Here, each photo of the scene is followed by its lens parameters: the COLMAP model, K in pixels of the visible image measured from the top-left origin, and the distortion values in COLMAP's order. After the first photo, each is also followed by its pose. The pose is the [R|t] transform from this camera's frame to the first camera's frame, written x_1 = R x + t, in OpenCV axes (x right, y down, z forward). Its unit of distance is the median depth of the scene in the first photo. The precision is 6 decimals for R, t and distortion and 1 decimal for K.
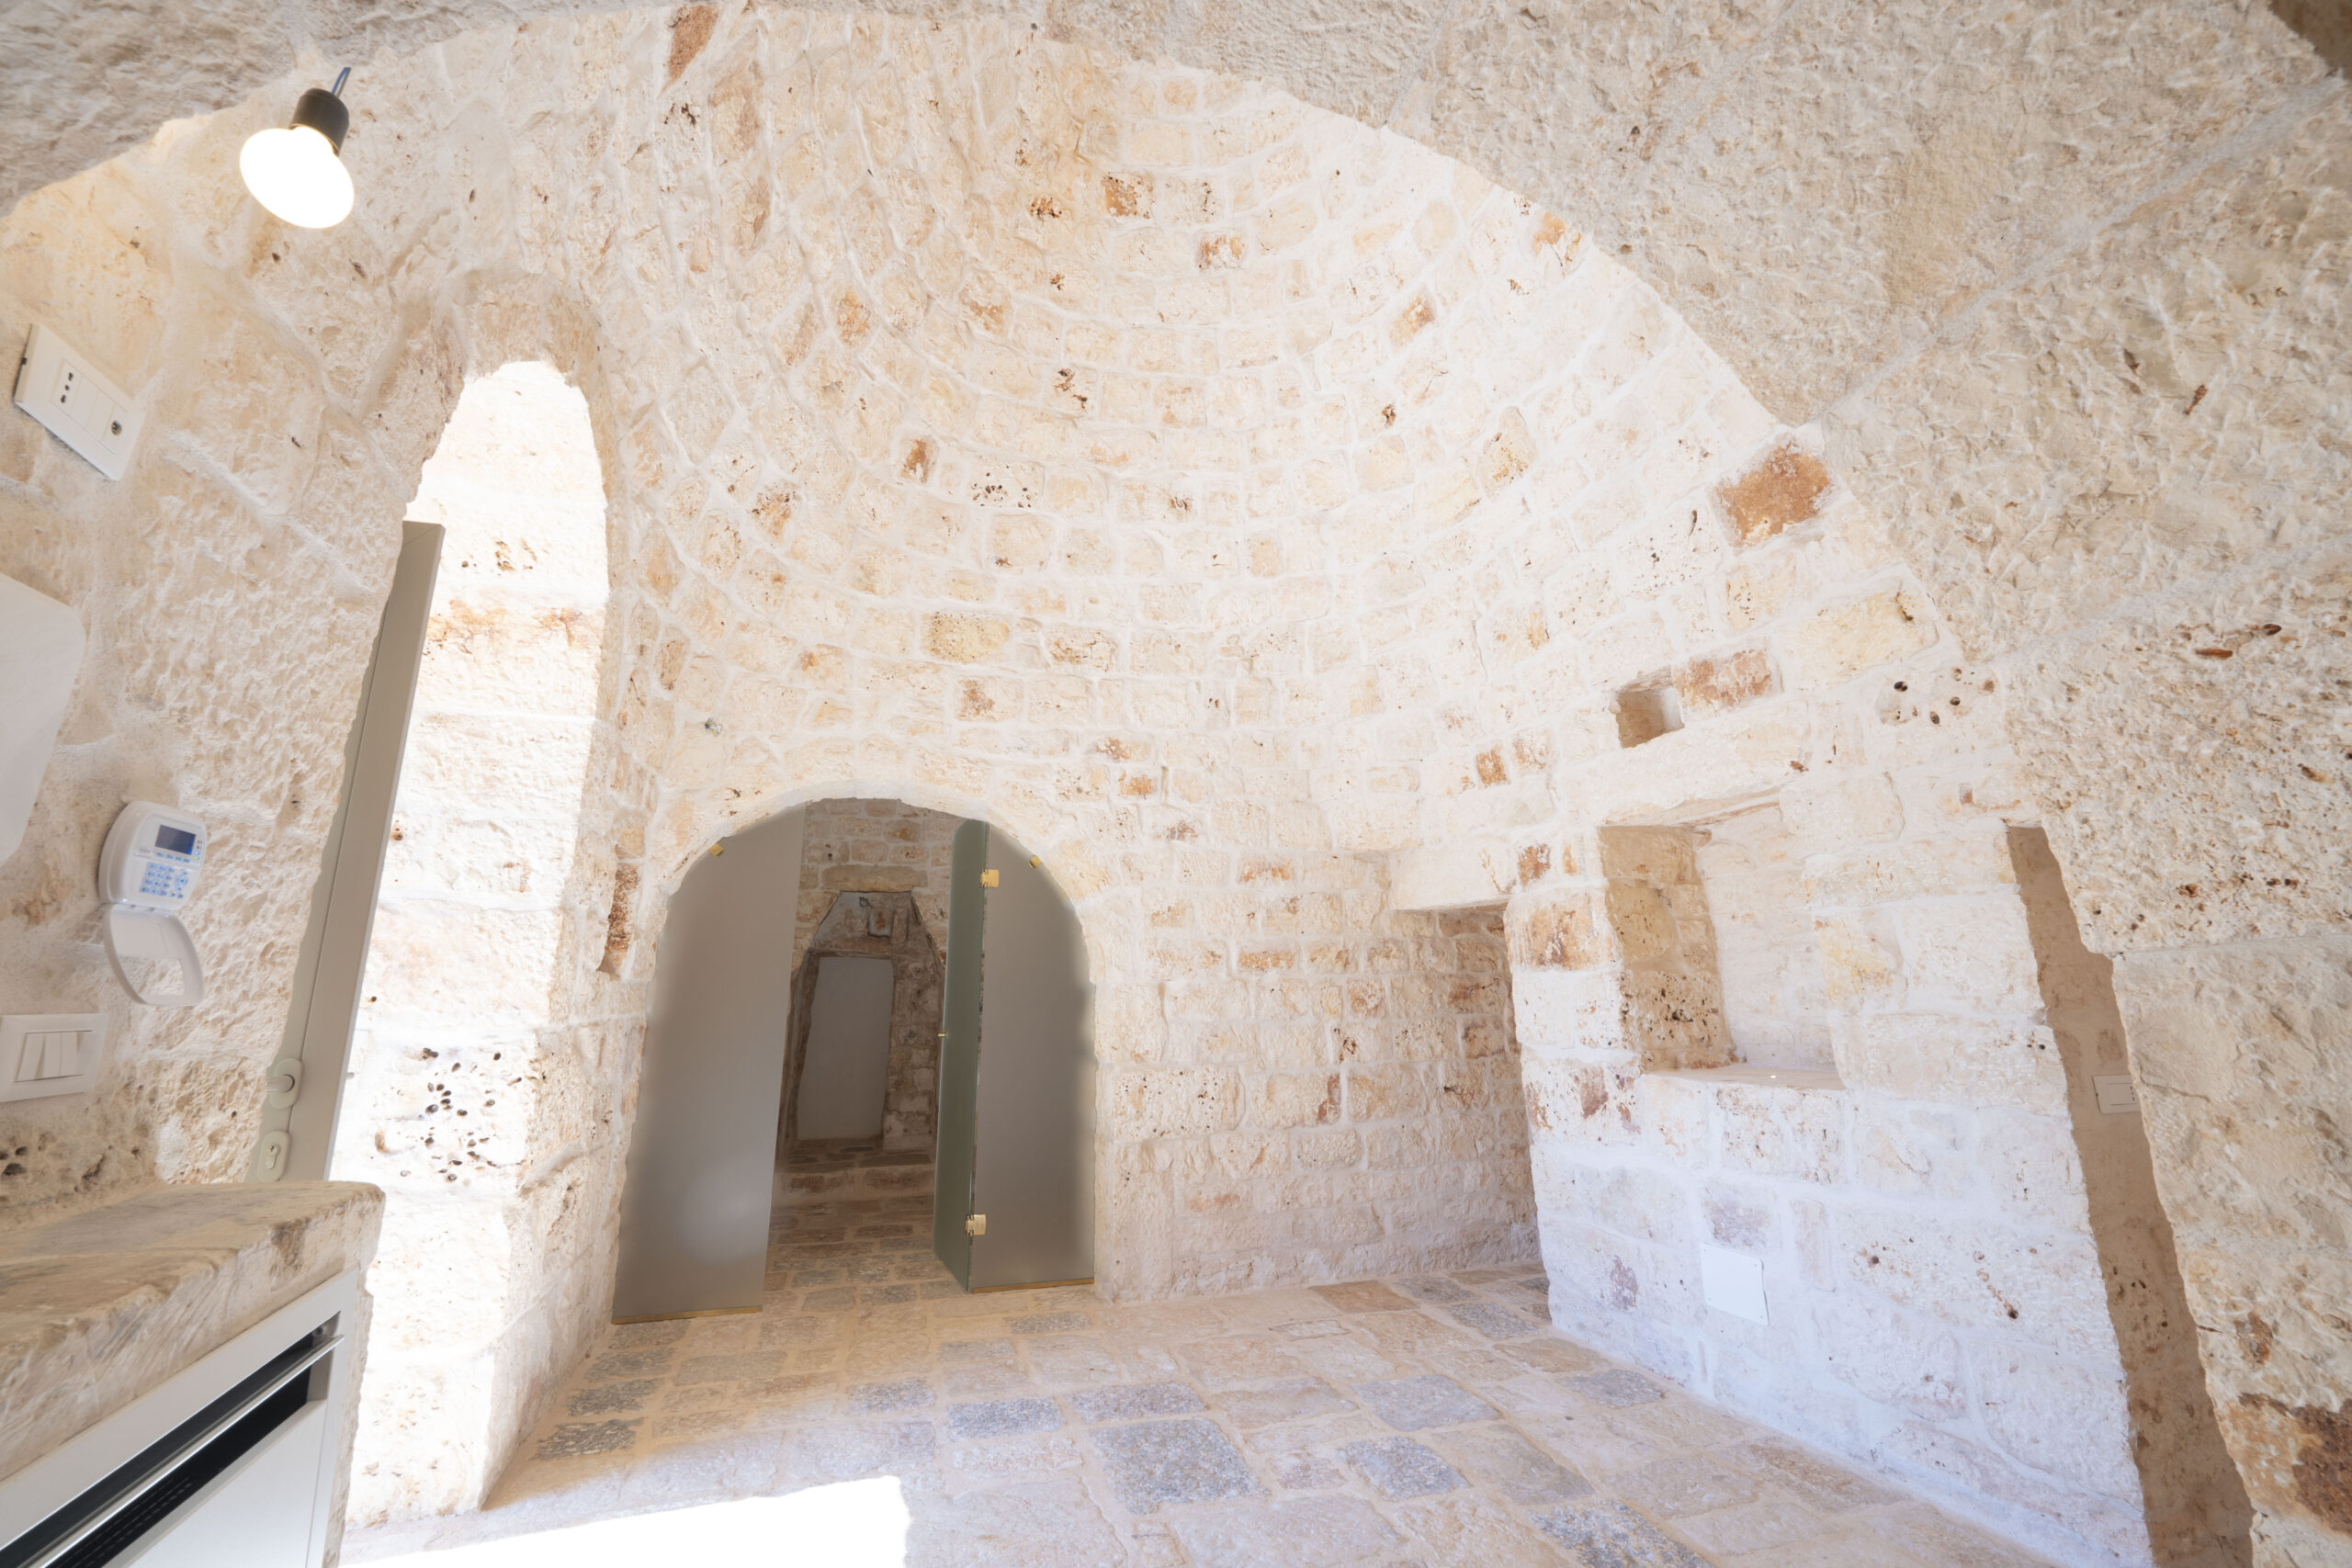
lens RADIAL K [[954.1, 0, 1177.1], [0, 954.1, 774.0], [0, 0, 1]] dist [-0.007859, -0.001133]
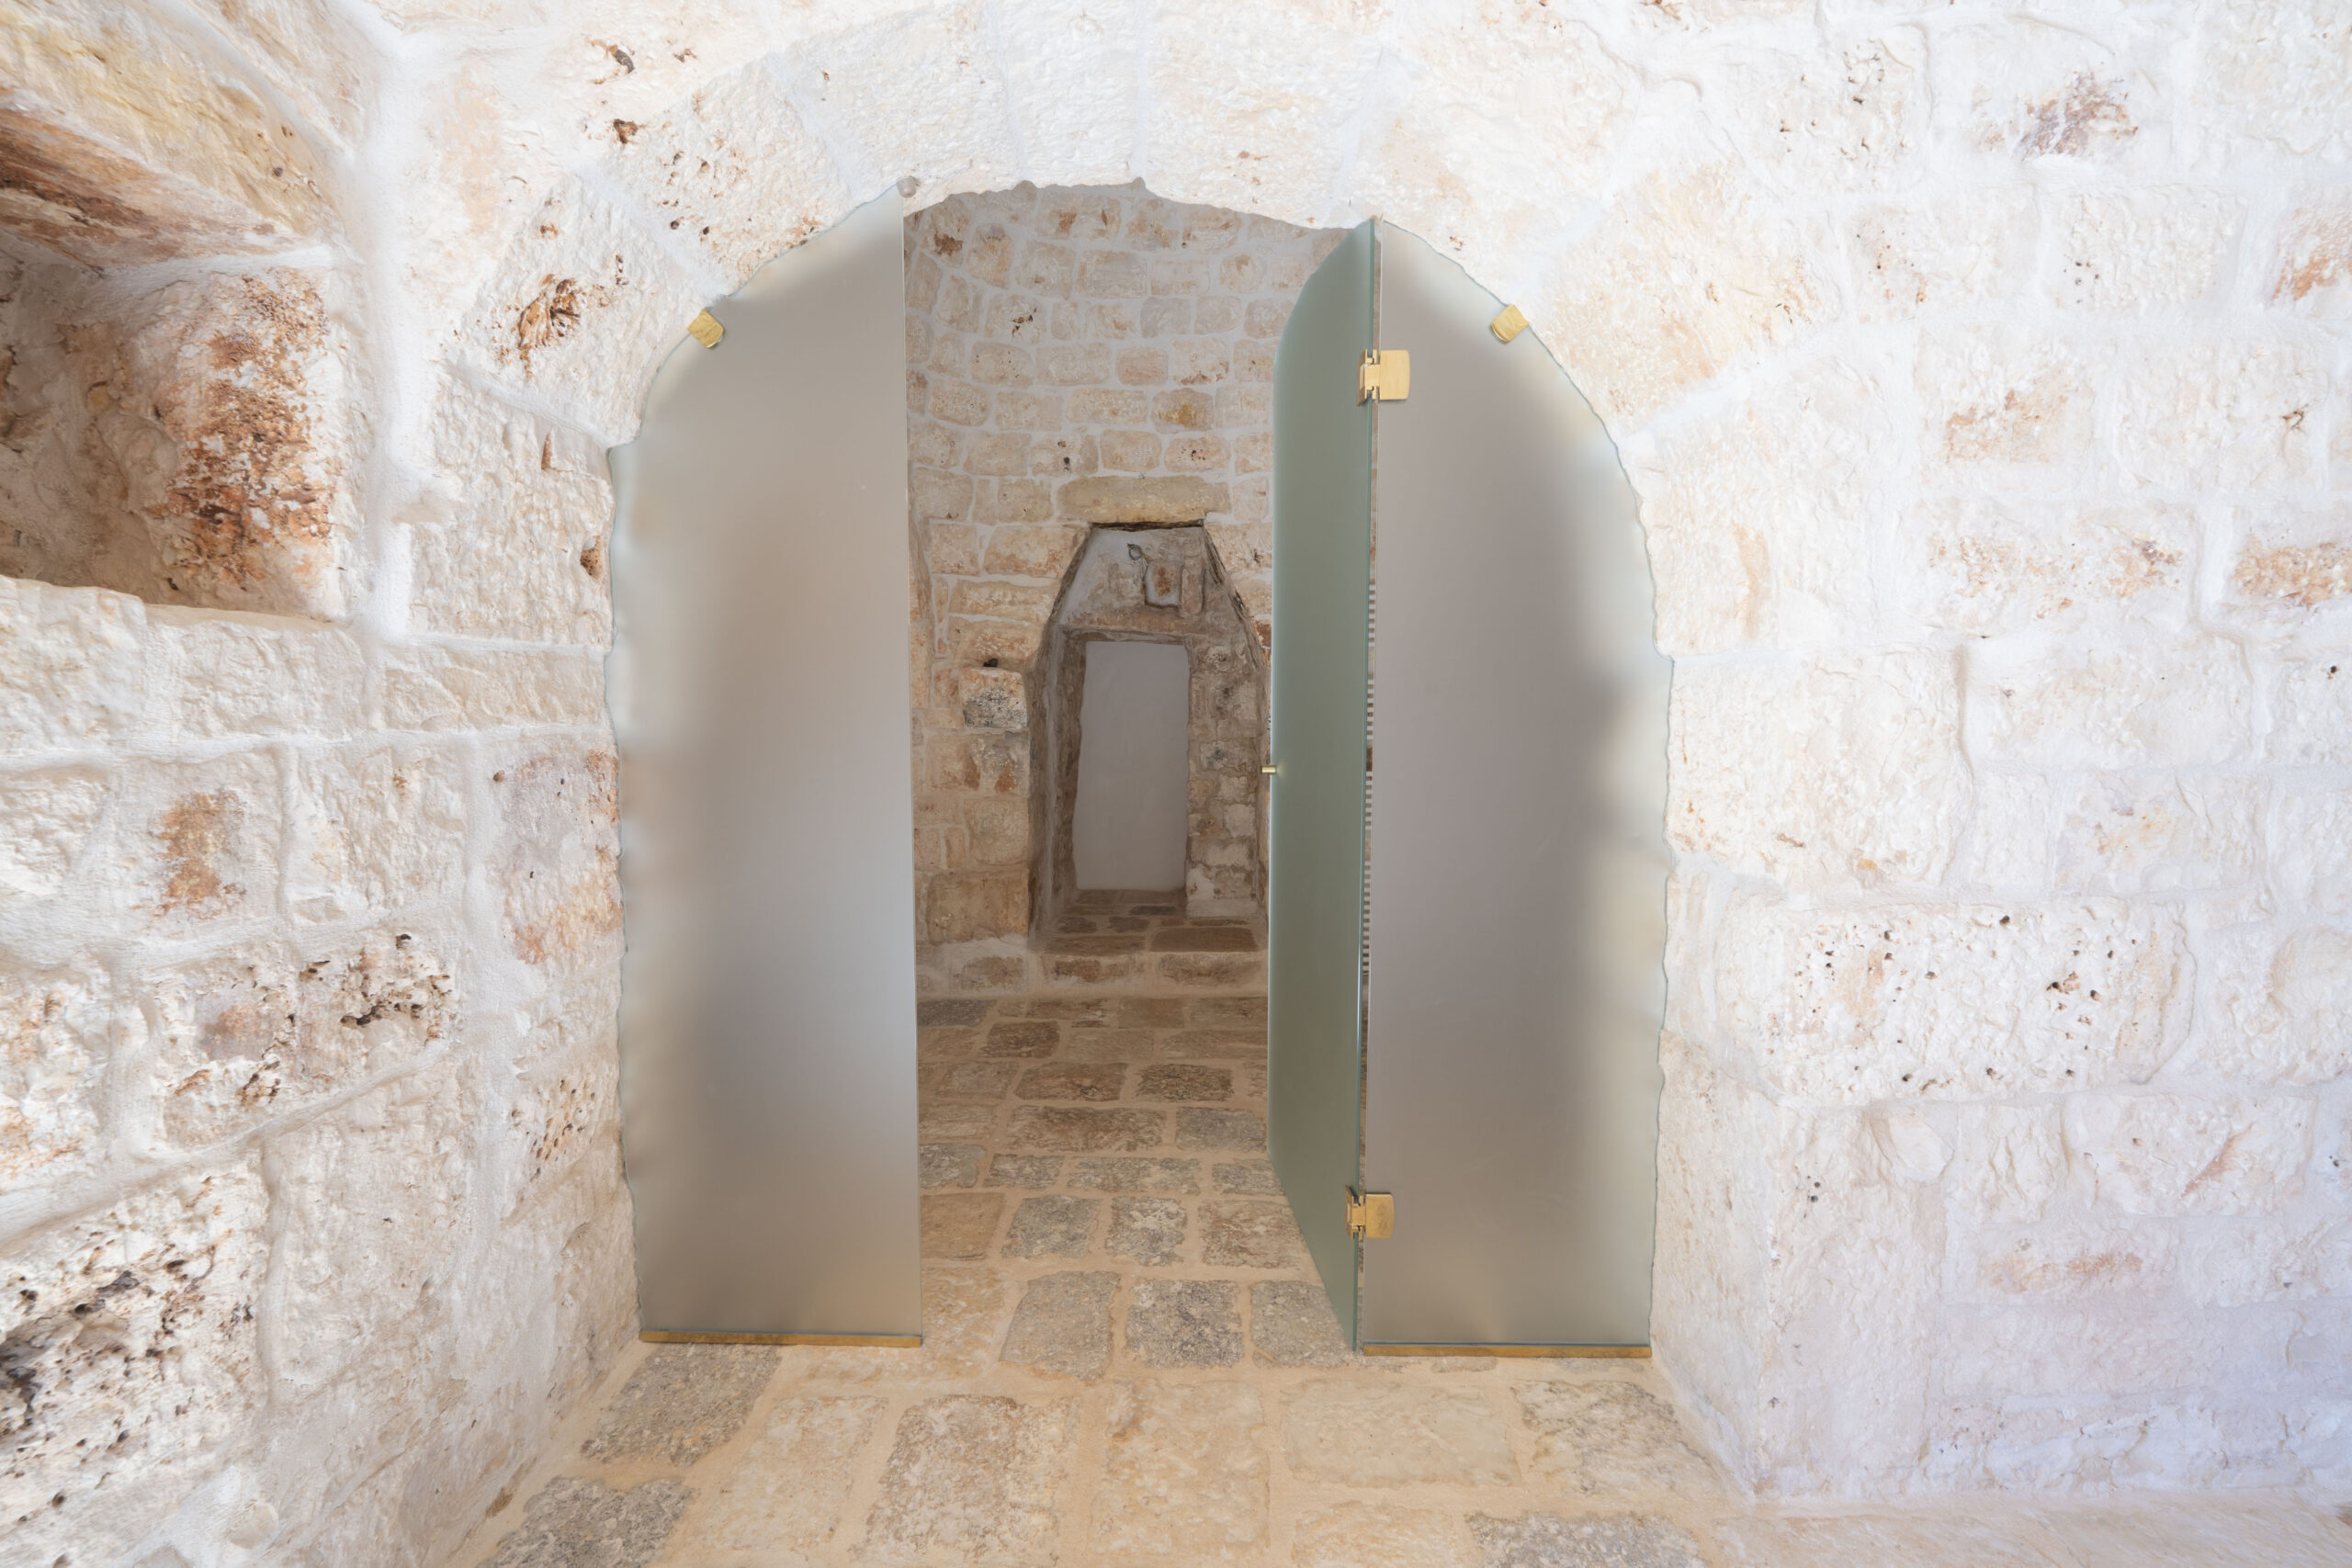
lens RADIAL K [[954.1, 0, 1178.0], [0, 954.1, 780.7], [0, 0, 1]] dist [-0.007859, -0.001133]
pose [[0.950261, 0.029505, -0.310054, -0.155566], [0.066504, 0.953322, 0.294541, 0.146718], [0.304271, -0.300510, 0.903943, 0.603815]]
